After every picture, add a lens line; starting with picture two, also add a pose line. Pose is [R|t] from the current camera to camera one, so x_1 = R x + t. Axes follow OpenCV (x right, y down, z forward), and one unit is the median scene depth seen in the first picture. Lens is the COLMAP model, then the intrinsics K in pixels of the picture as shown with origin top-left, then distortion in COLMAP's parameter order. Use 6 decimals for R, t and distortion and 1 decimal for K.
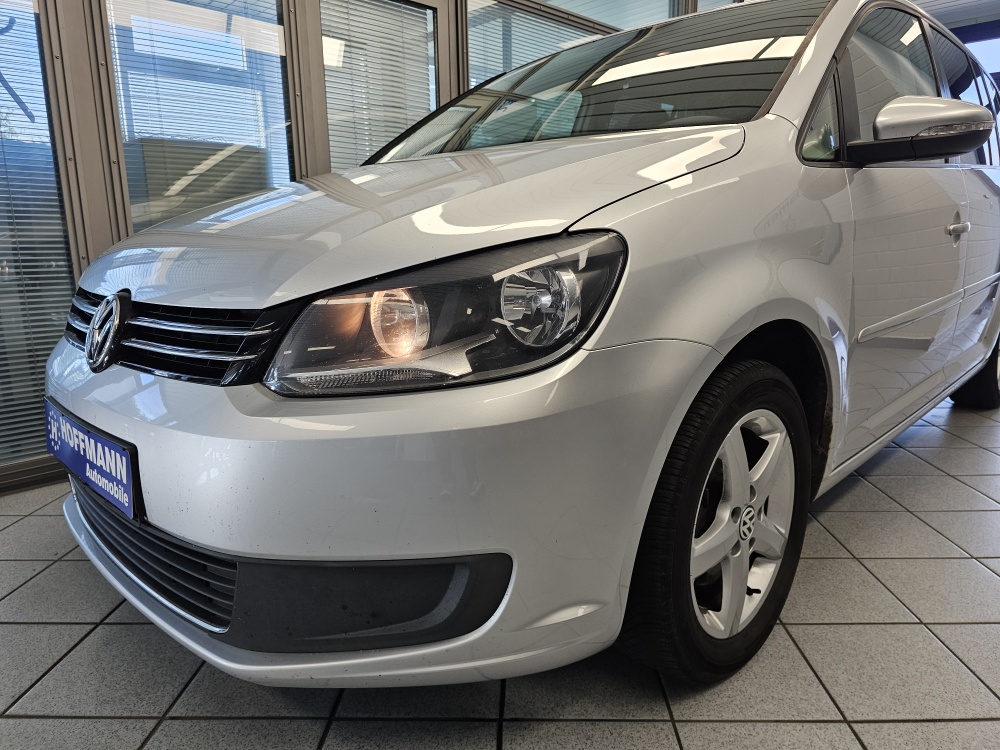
lens RADIAL K [[675.6, 0, 505.5], [0, 675.6, 376.5], [0, 0, 1]] dist [0.056828, -0.060645]
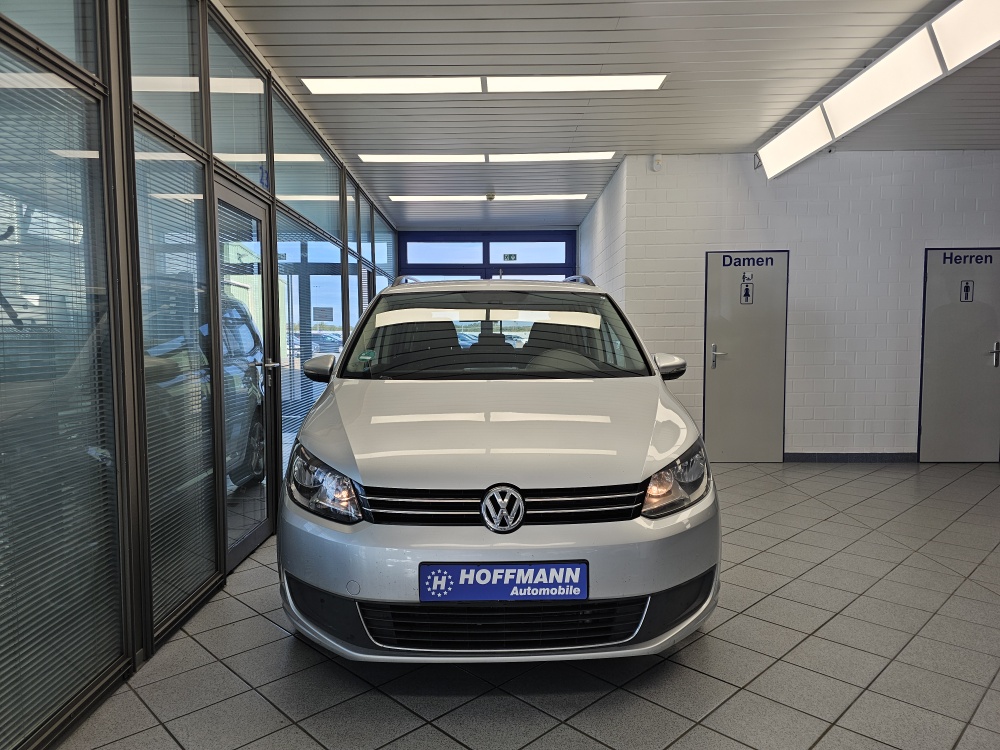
lens RADIAL K [[675.6, 0, 503.4], [0, 675.6, 379.8], [0, 0, 1]] dist [0.056828, -0.060645]
pose [[0.693231, -0.034110, 0.719908, -1.896651], [0.140702, 0.986065, -0.088767, -0.250041], [-0.706848, 0.162828, 0.688369, -0.266179]]
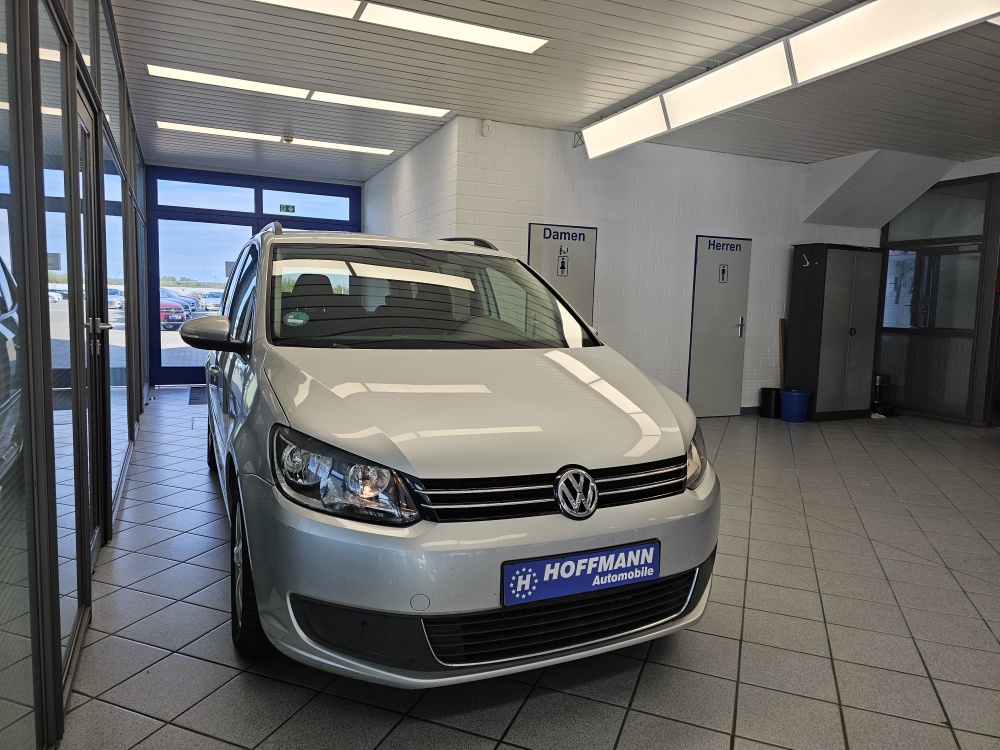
lens RADIAL K [[675.6, 0, 506.9], [0, 675.6, 368.7], [0, 0, 1]] dist [0.056828, -0.060645]
pose [[0.334220, -0.064092, 0.940313, -2.197287], [0.157377, 0.987473, 0.011369, -0.415222], [-0.929263, 0.144184, 0.340120, 0.590902]]
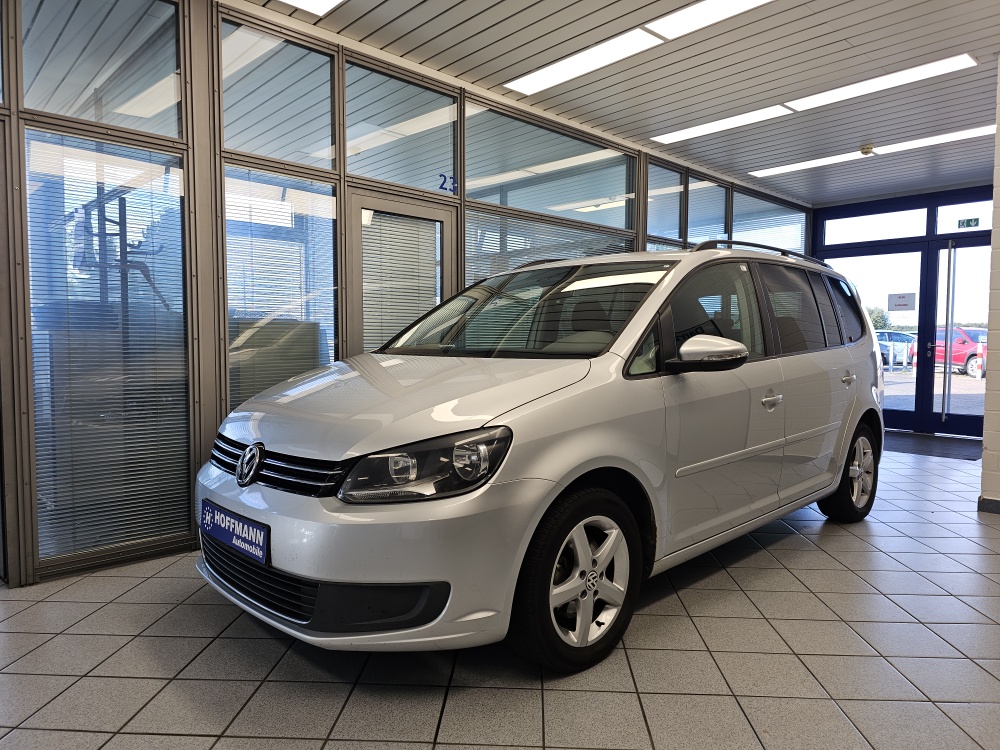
lens RADIAL K [[675.6, 0, 500.3], [0, 675.6, 372.7], [0, 0, 1]] dist [0.056828, -0.060645]
pose [[0.999363, 0.020021, -0.029526, 0.166617], [-0.024363, 0.987629, -0.154907, -0.044686], [0.026059, 0.155528, 0.987488, -0.911171]]
